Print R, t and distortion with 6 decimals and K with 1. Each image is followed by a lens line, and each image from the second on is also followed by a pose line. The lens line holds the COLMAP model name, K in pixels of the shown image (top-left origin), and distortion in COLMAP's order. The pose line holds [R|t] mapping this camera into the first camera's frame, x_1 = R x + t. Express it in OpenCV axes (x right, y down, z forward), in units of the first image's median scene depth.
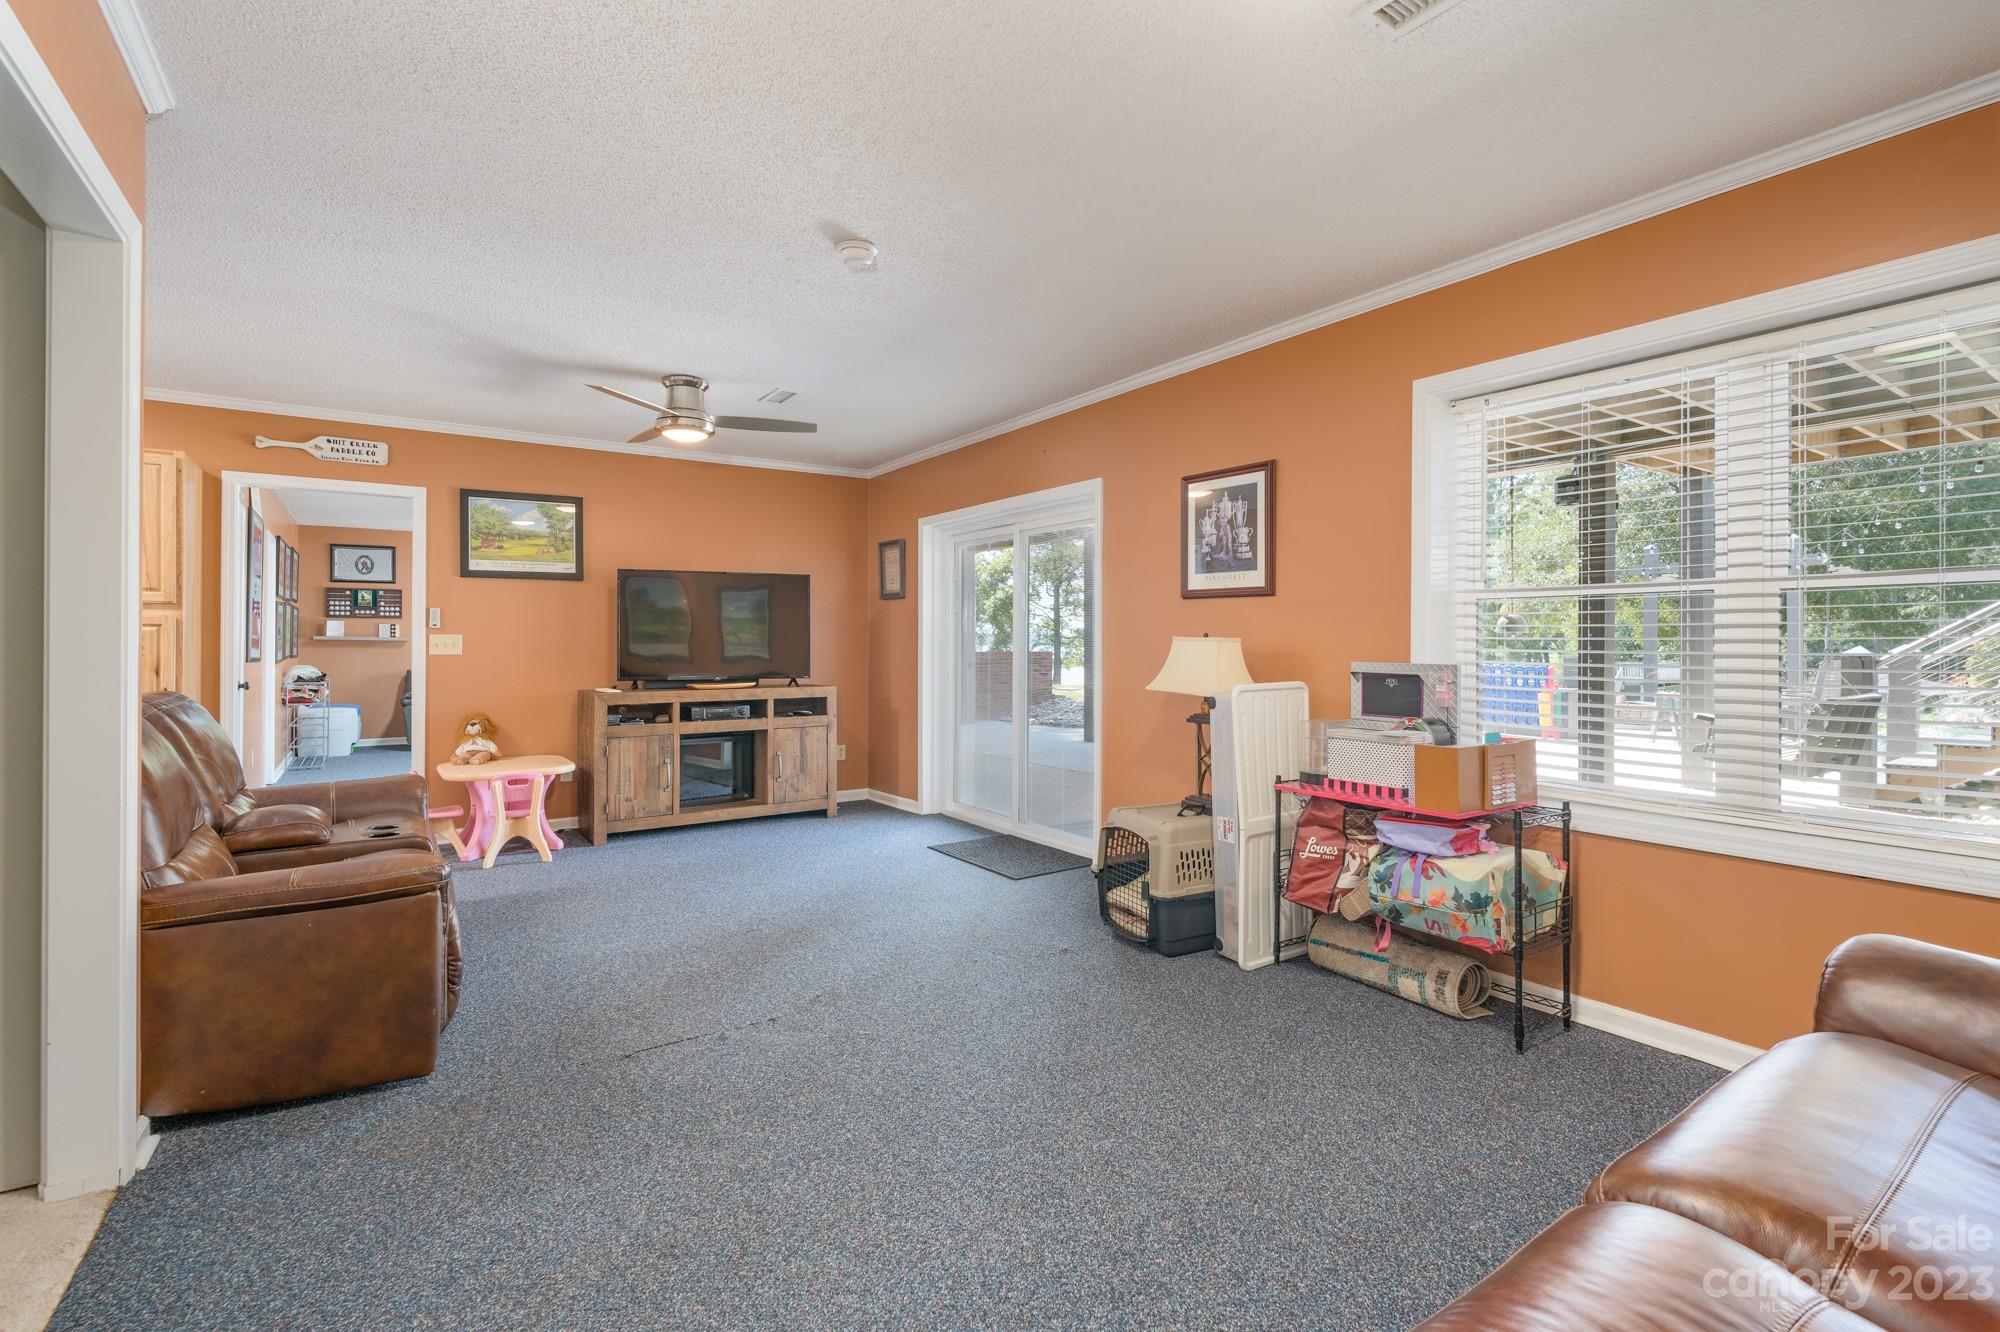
lens RADIAL K [[919.6, 0, 998.8], [0, 919.6, 653.5], [0, 0, 1]] dist [-0.000655, 0.000031]
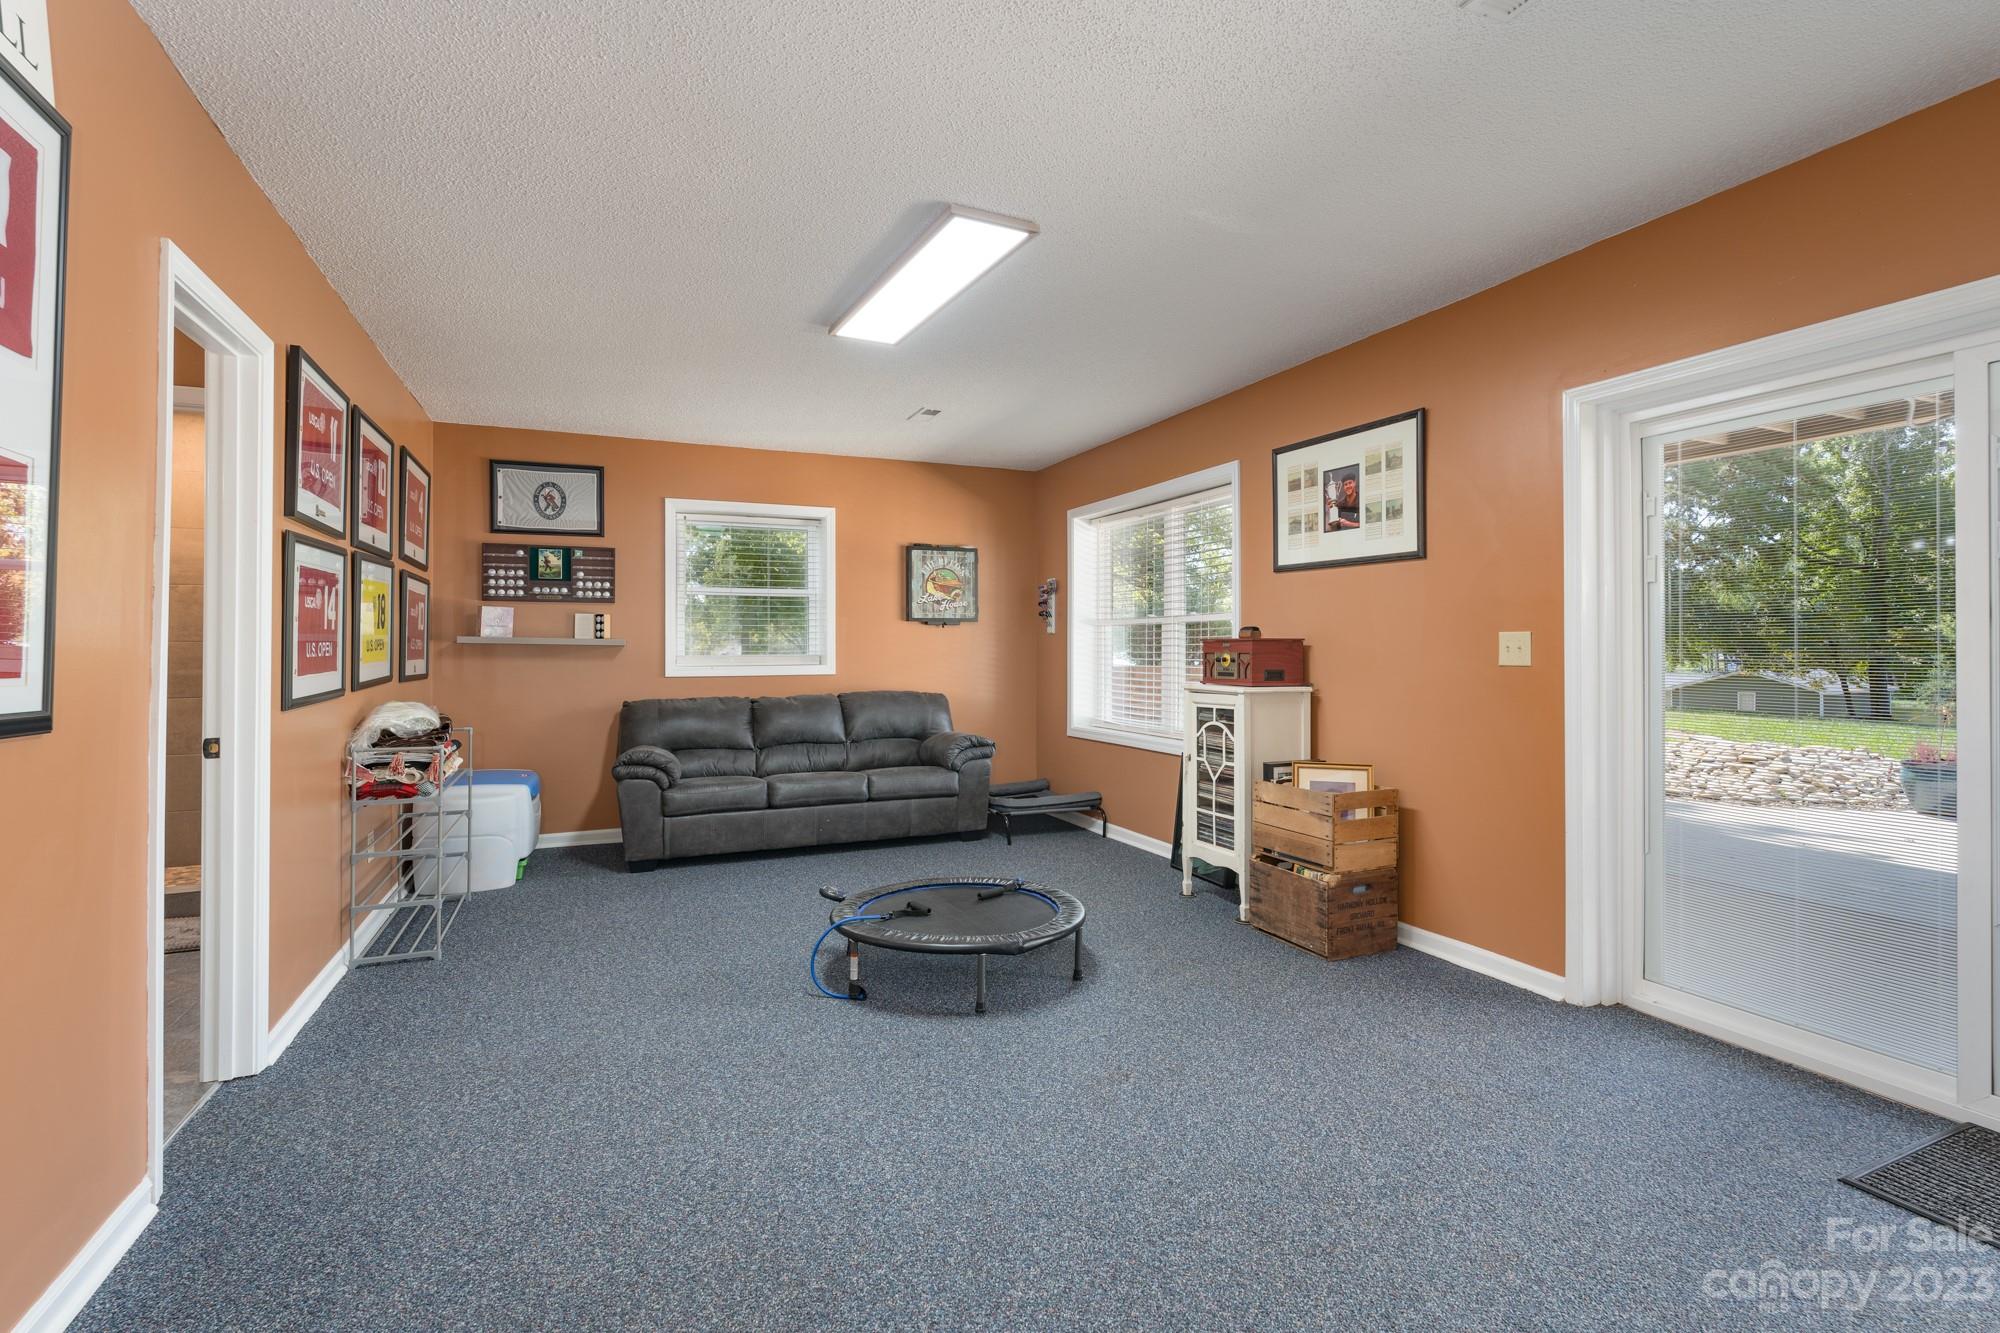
lens RADIAL K [[919.6, 0, 999.9], [0, 919.6, 654.0], [0, 0, 1]] dist [-0.000655, 0.000031]
pose [[0.983152, -0.002175, -0.182774, -0.346073], [0.001351, 0.999988, -0.004634, -0.006297], [0.182782, 0.004309, 0.983144, 0.538064]]
